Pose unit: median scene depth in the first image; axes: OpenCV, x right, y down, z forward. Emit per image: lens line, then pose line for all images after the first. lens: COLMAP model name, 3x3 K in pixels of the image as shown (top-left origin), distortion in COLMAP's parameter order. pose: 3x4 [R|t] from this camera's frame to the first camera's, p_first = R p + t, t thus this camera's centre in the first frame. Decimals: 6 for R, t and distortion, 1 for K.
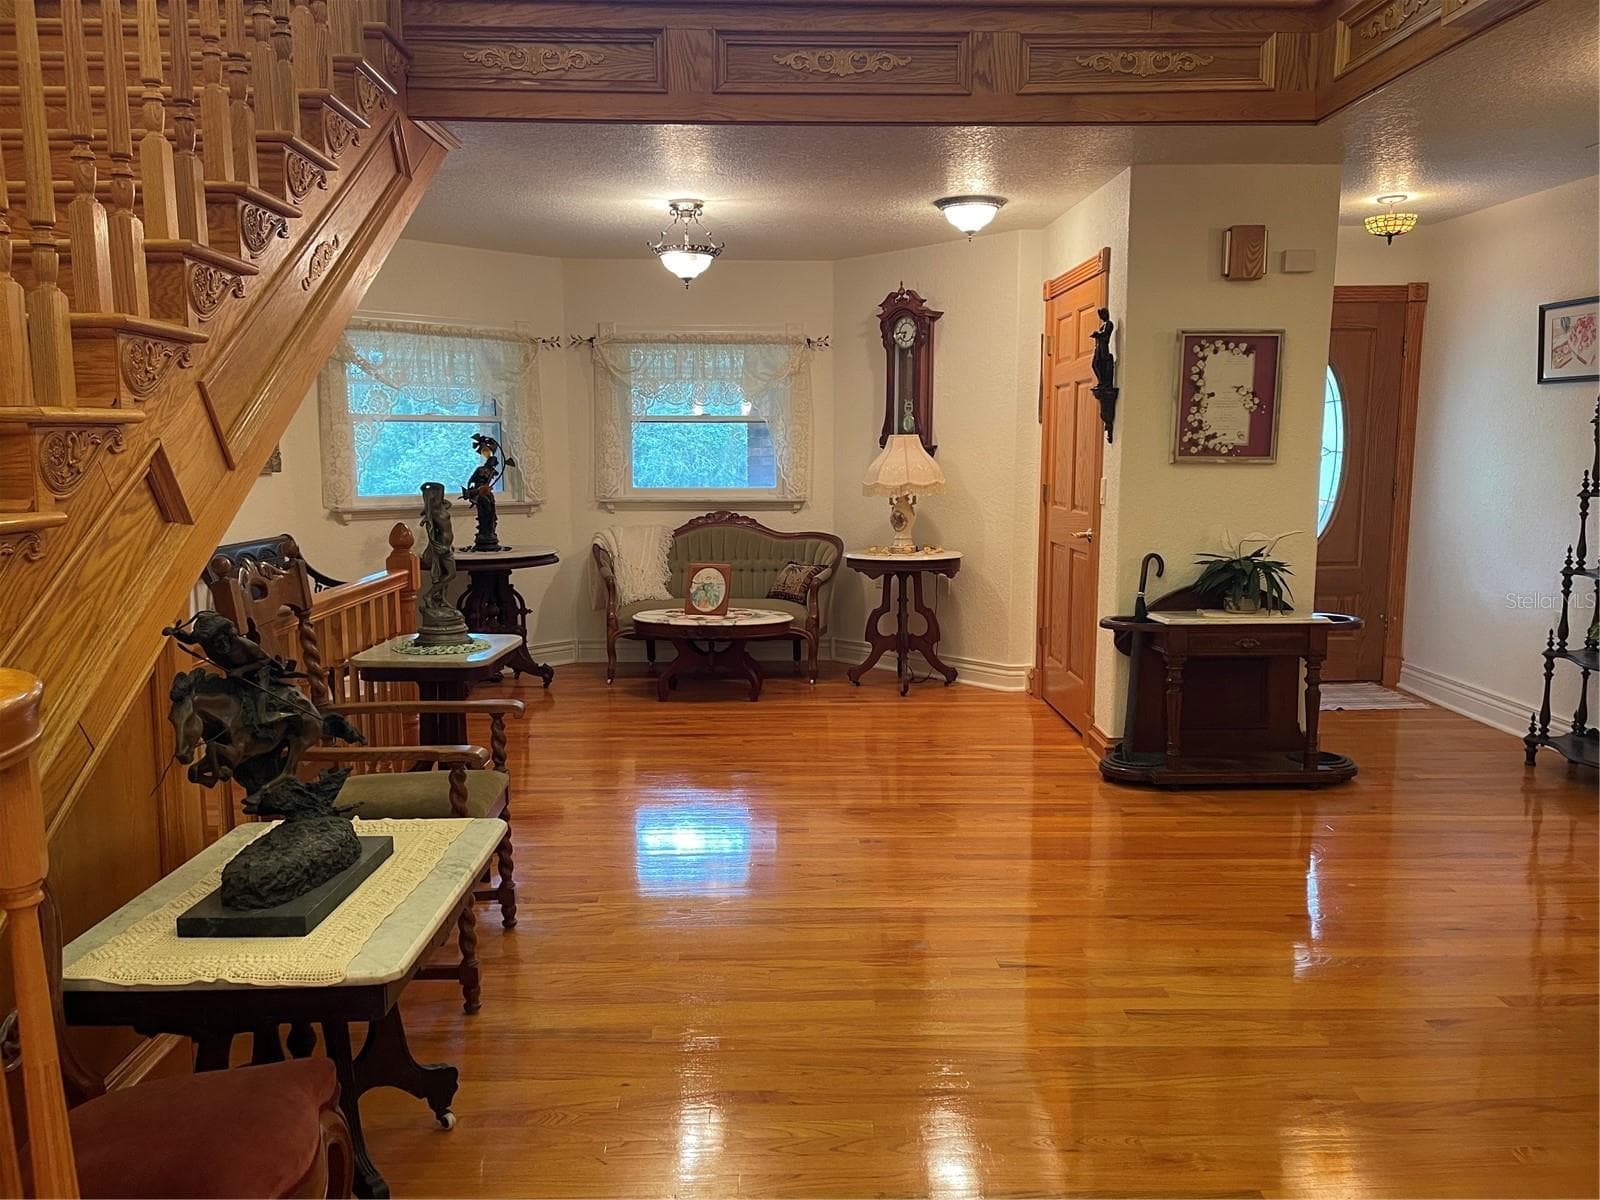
lens RADIAL K [[1223.8, 0, 791.6], [0, 1223.8, 606.5], [0, 0, 1]] dist [0.059013, -0.070316]
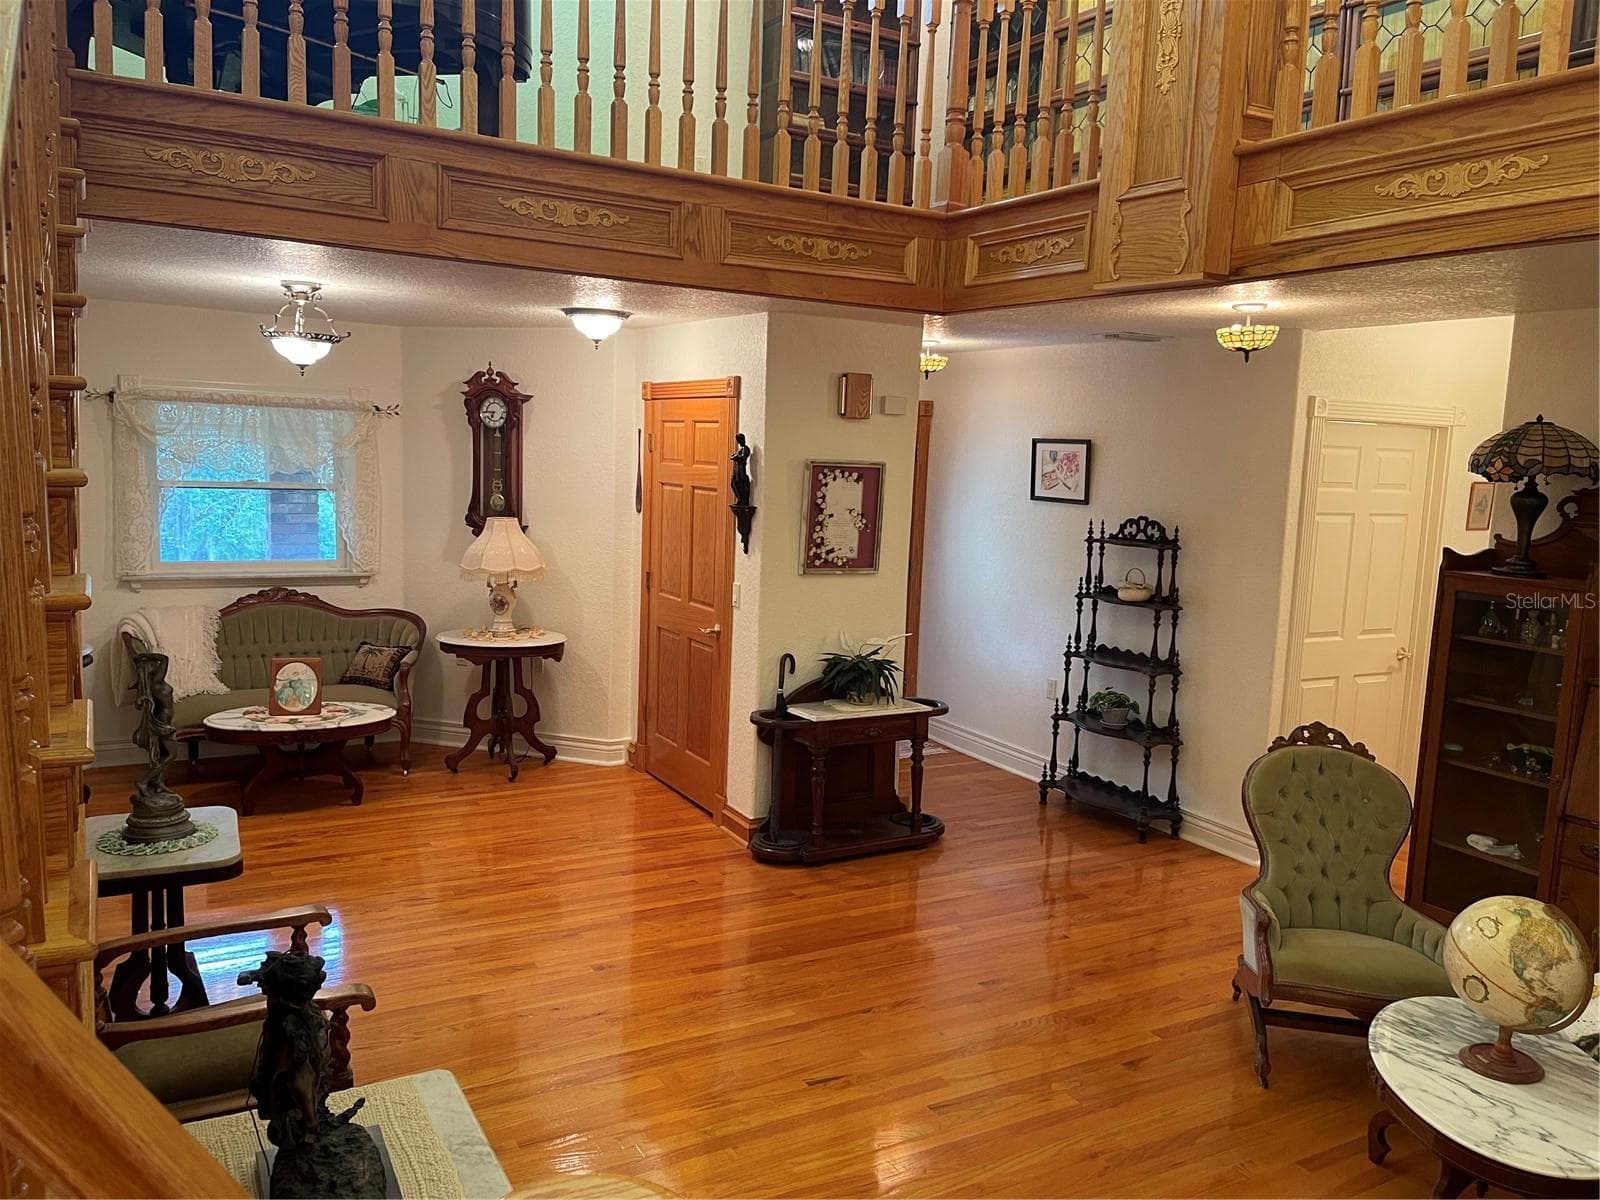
lens RADIAL K [[1223.8, 0, 802.1], [0, 1223.8, 607.1], [0, 0, 1]] dist [0.059013, -0.070316]
pose [[0.875988, -0.027353, 0.481558, -0.228818], [0.021928, 0.999617, 0.016890, -0.102484], [-0.481835, -0.004236, 0.876252, 0.009473]]
